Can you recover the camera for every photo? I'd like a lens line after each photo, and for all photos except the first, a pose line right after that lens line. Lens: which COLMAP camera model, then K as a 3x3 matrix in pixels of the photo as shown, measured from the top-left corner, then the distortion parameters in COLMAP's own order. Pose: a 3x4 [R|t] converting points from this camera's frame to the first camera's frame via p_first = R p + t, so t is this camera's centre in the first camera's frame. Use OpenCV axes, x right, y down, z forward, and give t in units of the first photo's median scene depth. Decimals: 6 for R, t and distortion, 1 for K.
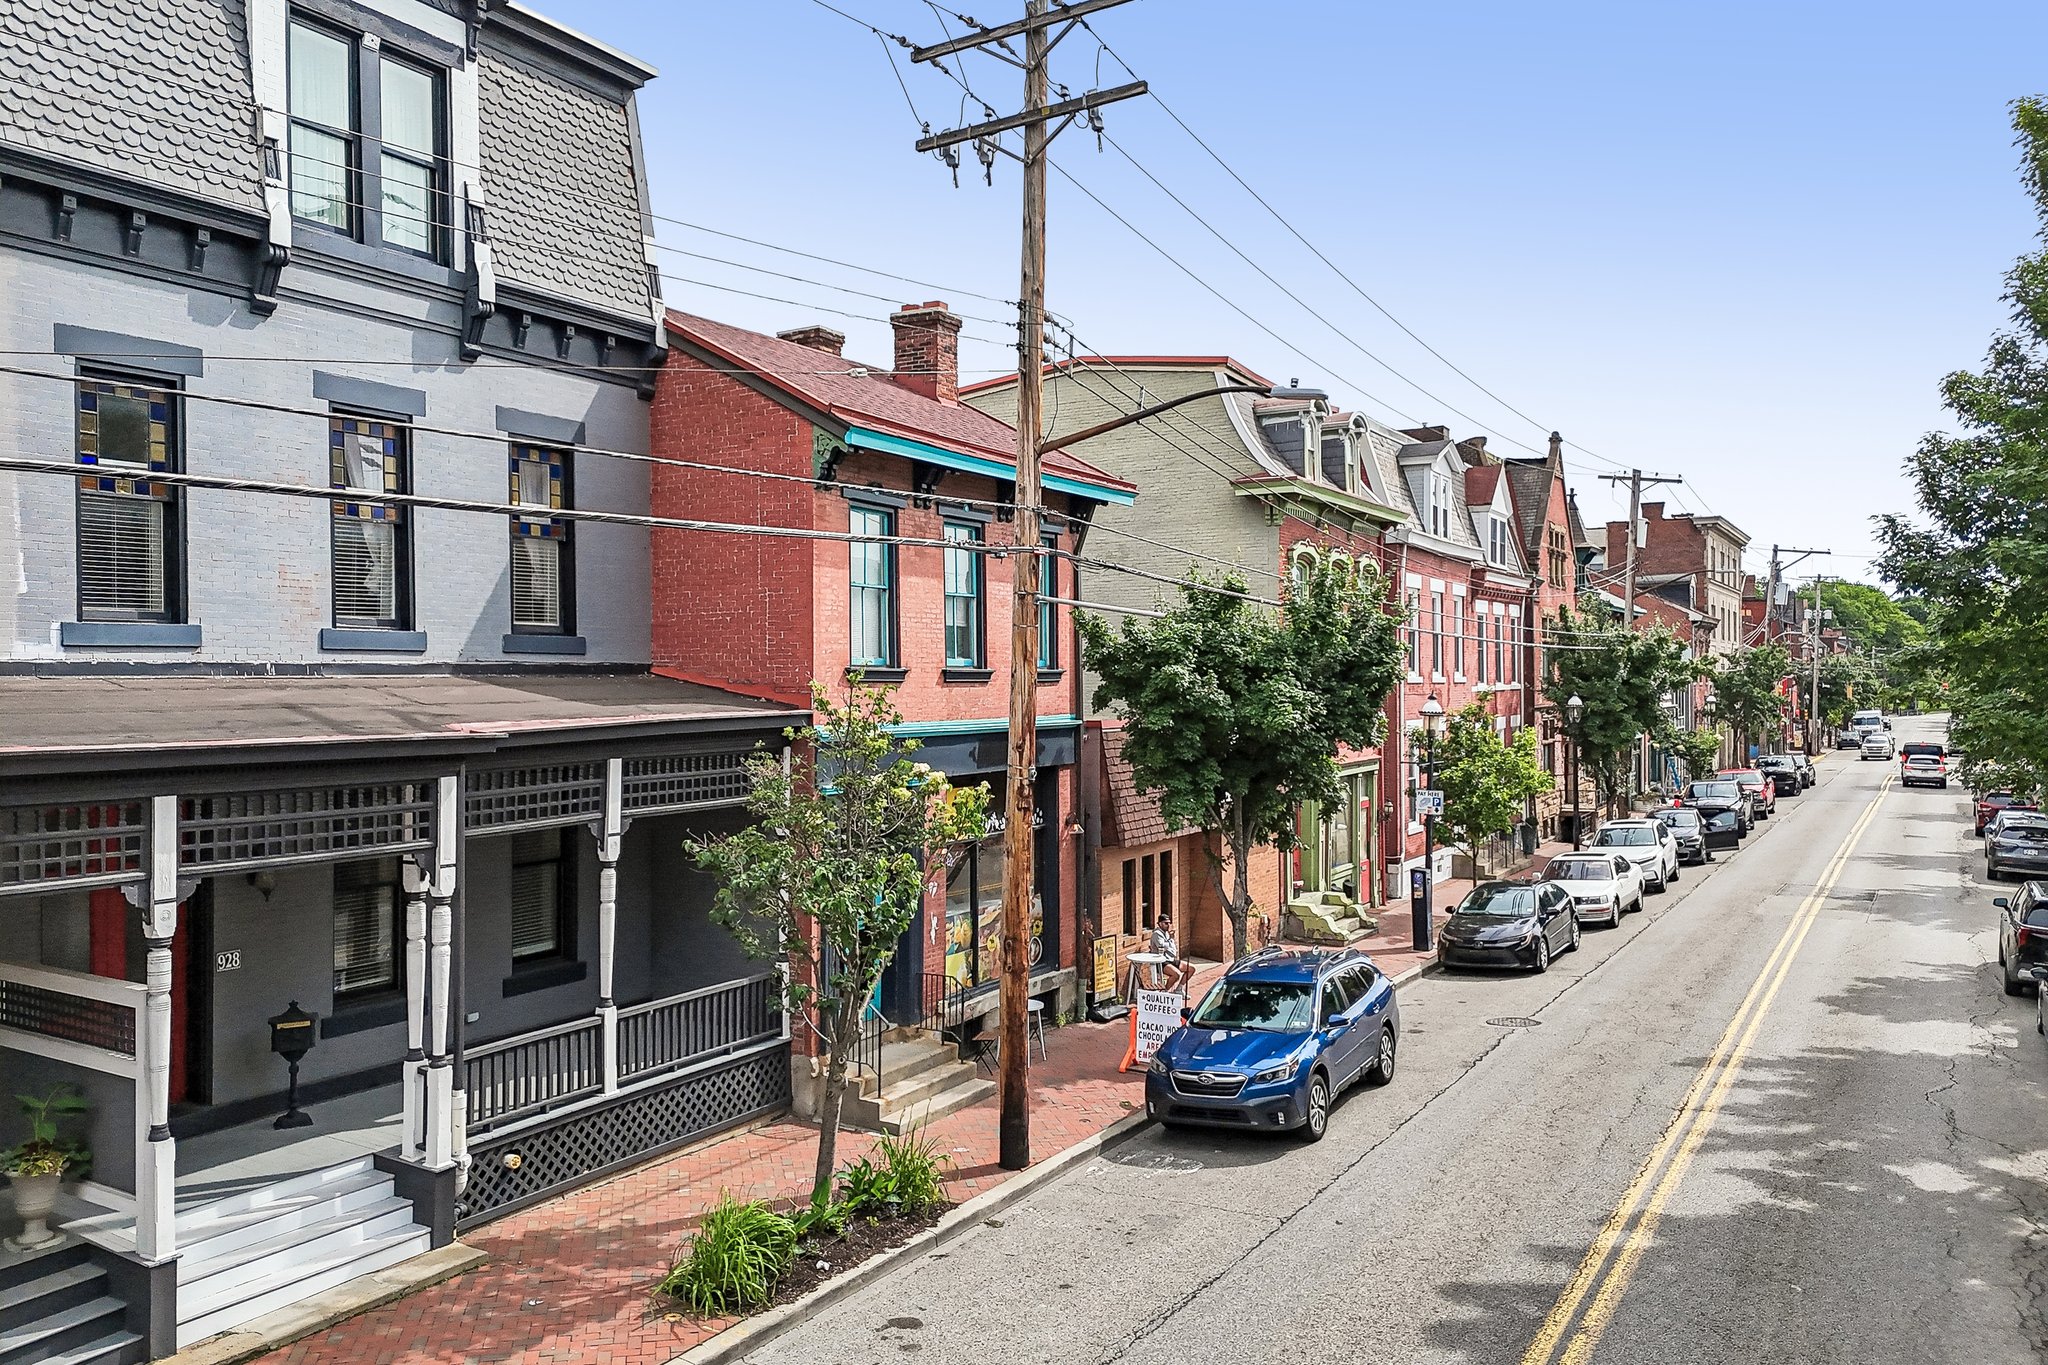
lens RADIAL K [[1497.7, 0, 1014.5], [0, 1497.7, 687.1], [0, 0, 1]] dist [0.045143, 0.002740]
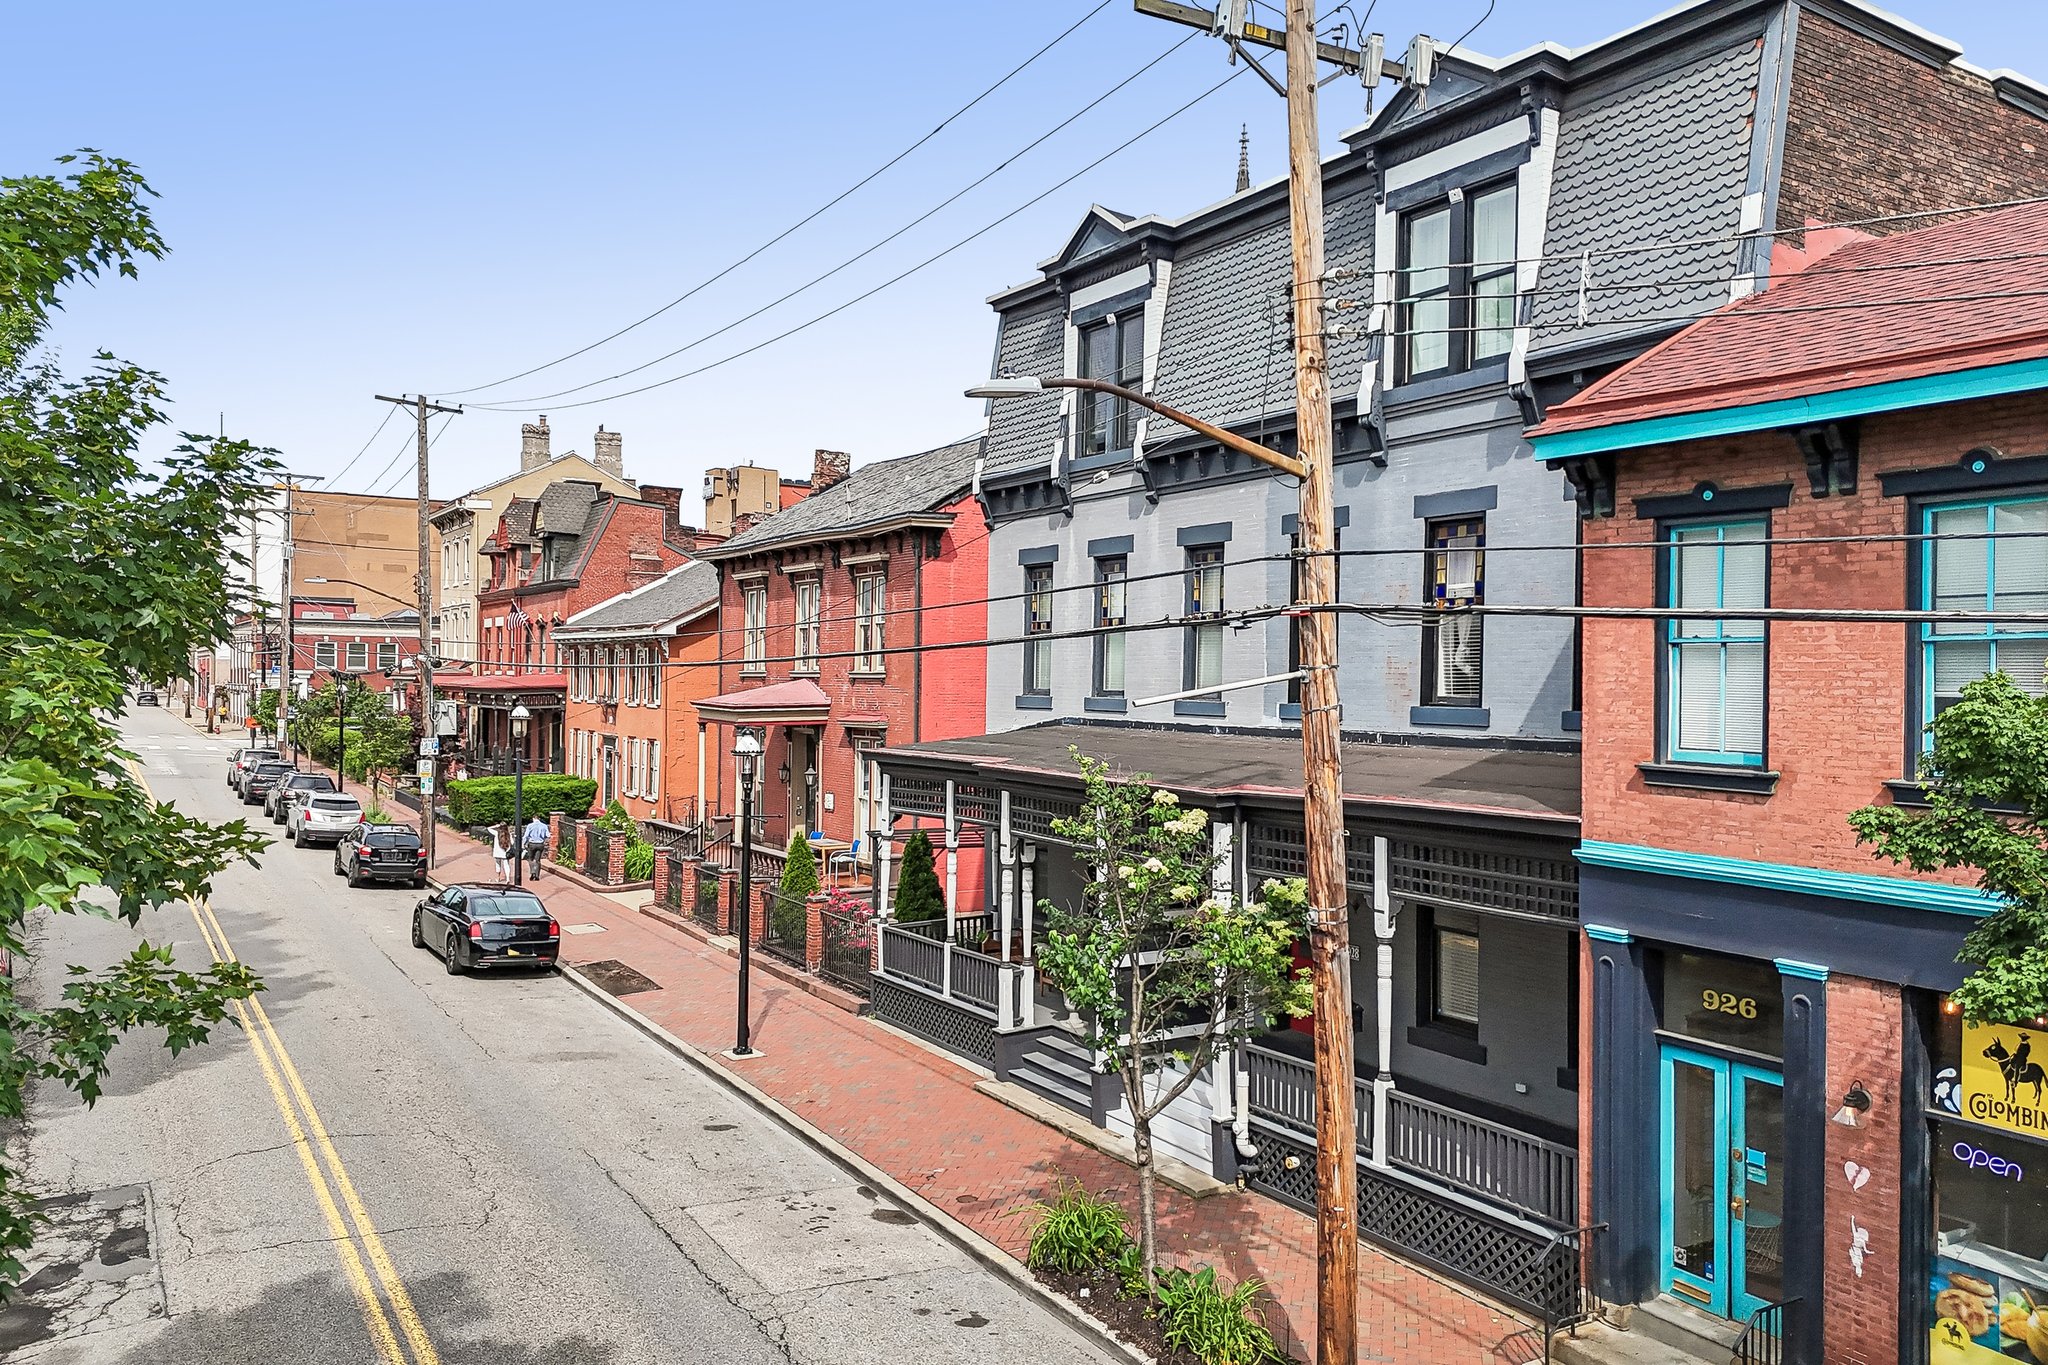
lens RADIAL K [[1497.7, 0, 1016.8], [0, 1497.7, 669.5], [0, 0, 1]] dist [0.045143, 0.002740]
pose [[-0.442136, -0.003086, -0.896943, 0.807422], [-0.015720, 0.999867, 0.004309, -0.071657], [0.896810, 0.016005, -0.442126, 1.300053]]
